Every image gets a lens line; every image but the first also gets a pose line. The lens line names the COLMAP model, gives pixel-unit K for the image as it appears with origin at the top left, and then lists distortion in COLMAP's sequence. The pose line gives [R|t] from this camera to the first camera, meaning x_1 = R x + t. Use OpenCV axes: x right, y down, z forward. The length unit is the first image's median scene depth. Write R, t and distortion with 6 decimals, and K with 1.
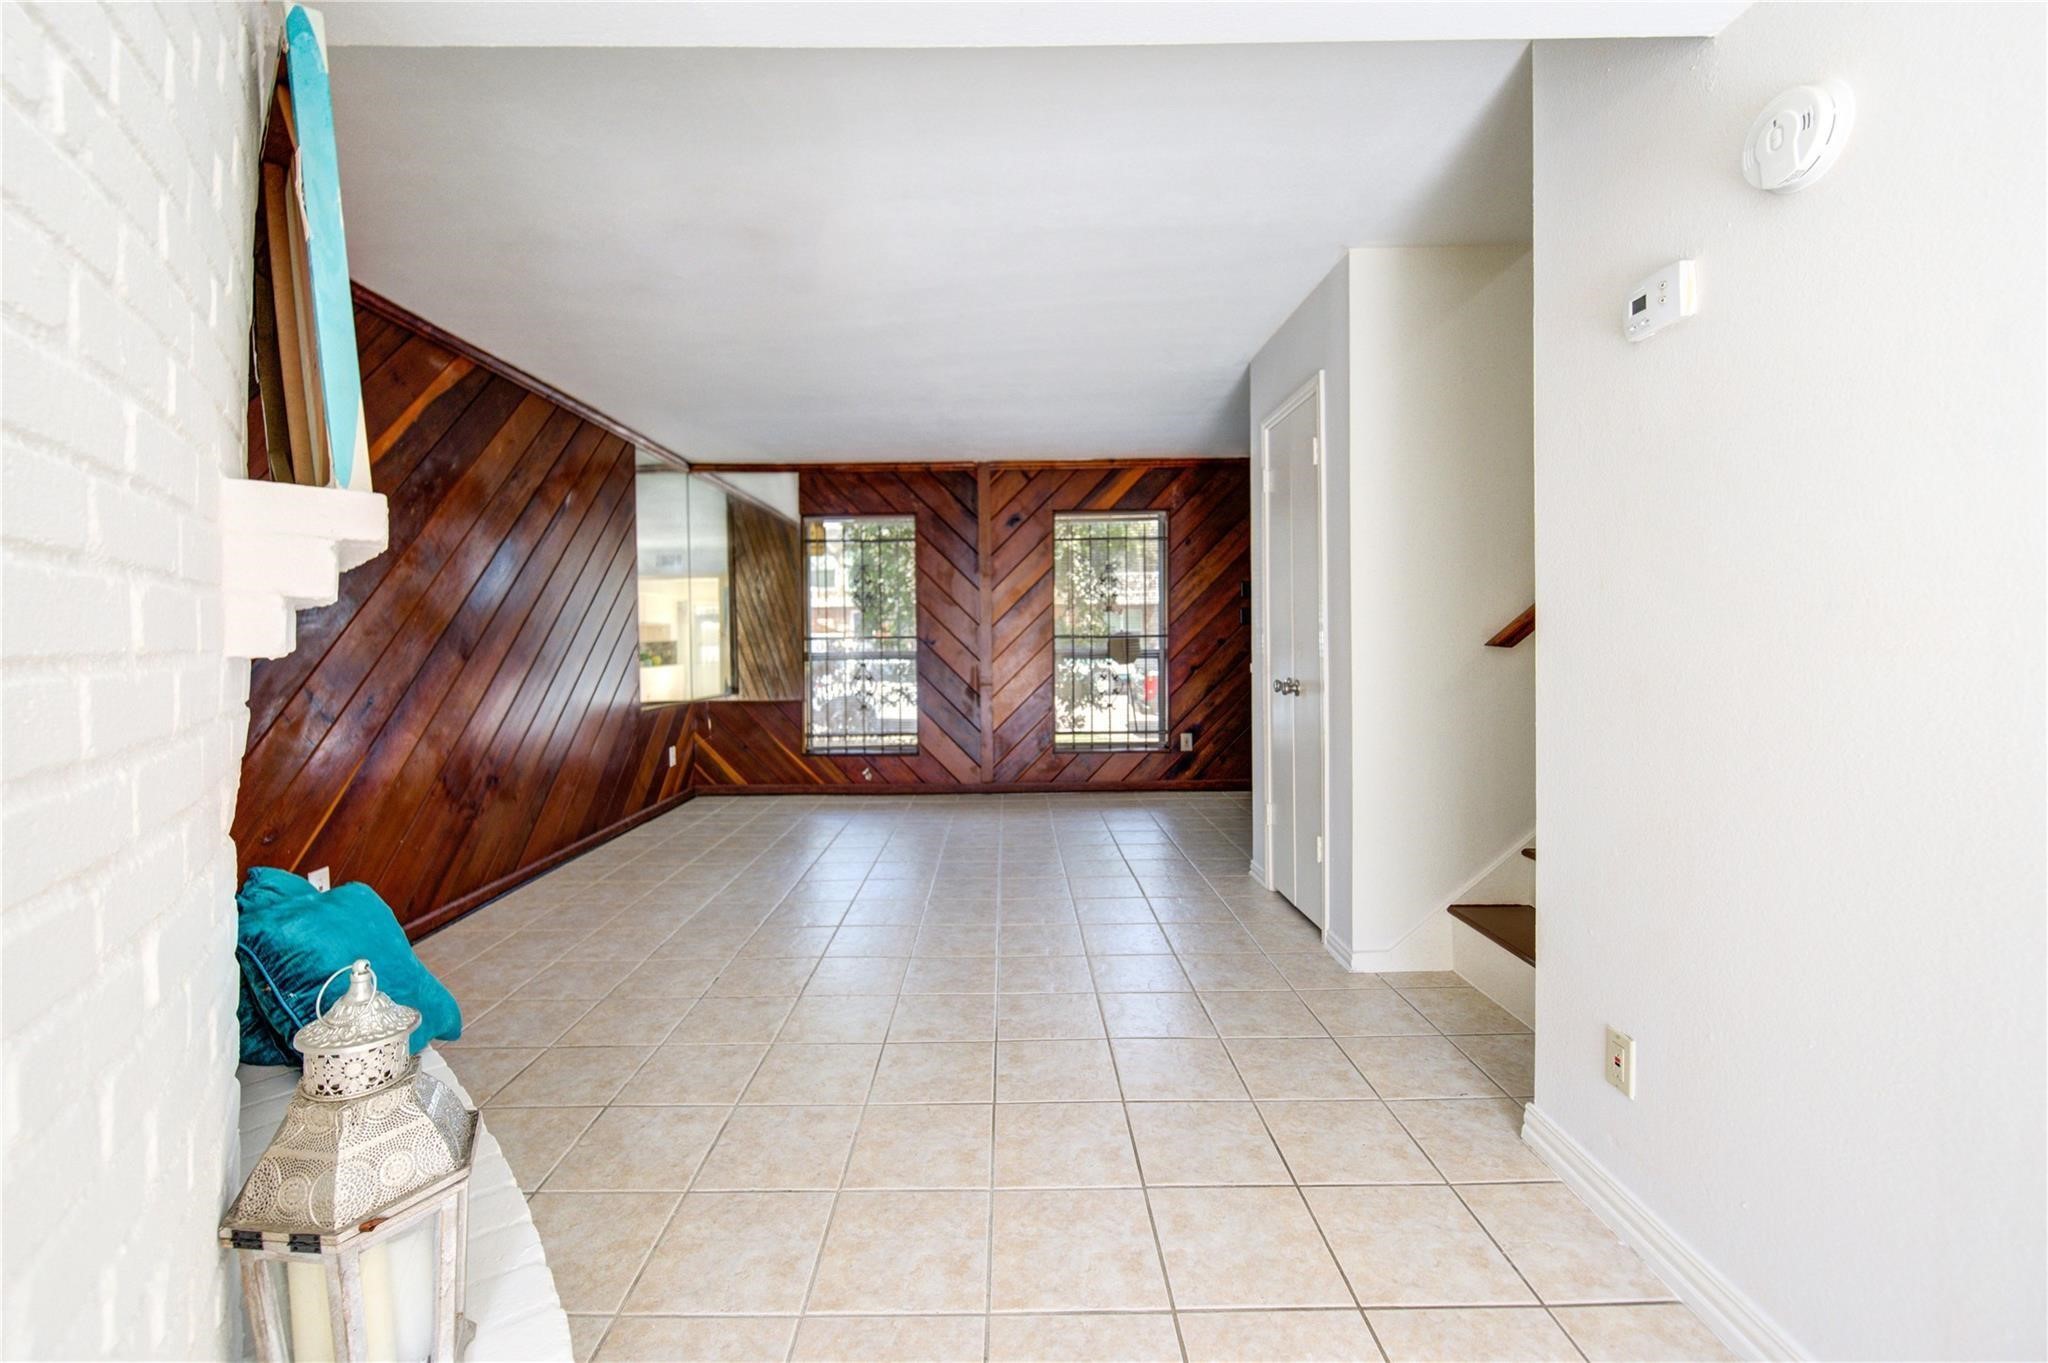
lens RADIAL K [[840.0, 0, 1008.2], [0, 840.0, 659.0], [0, 0, 1]] dist [-0.001906, -0.004350]
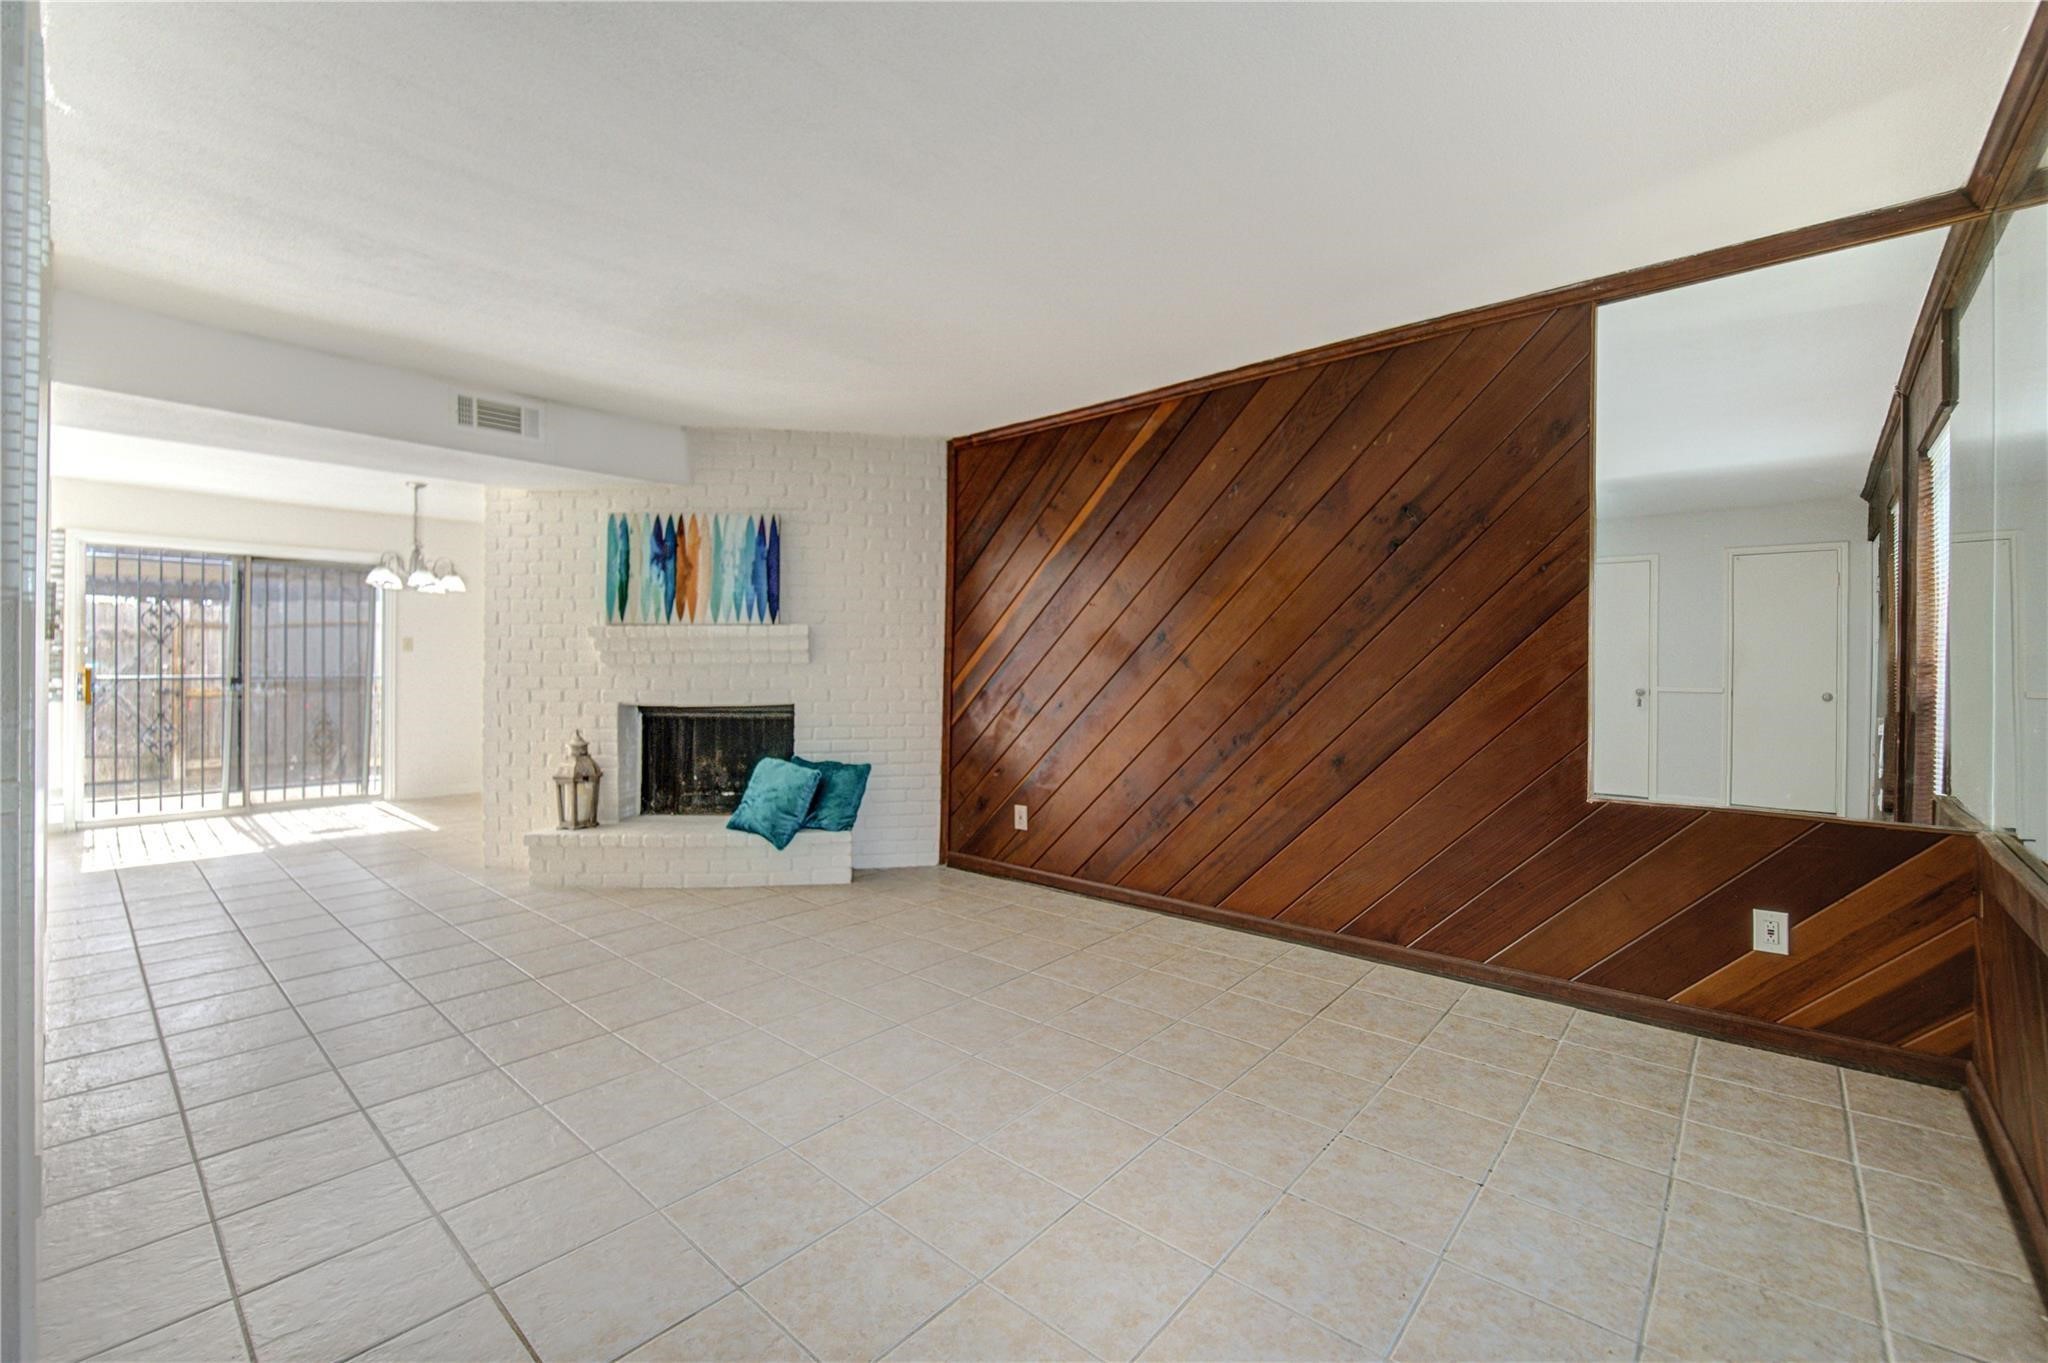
lens RADIAL K [[852.4, 0, 996.0], [0, 852.4, 658.2], [0, 0, 1]] dist [-0.000468, -0.004359]
pose [[-0.670717, 0.006104, -0.741688, 0.187227], [-0.016413, 0.999599, 0.023069, -0.029619], [0.741532, 0.027646, -0.670348, 0.937822]]
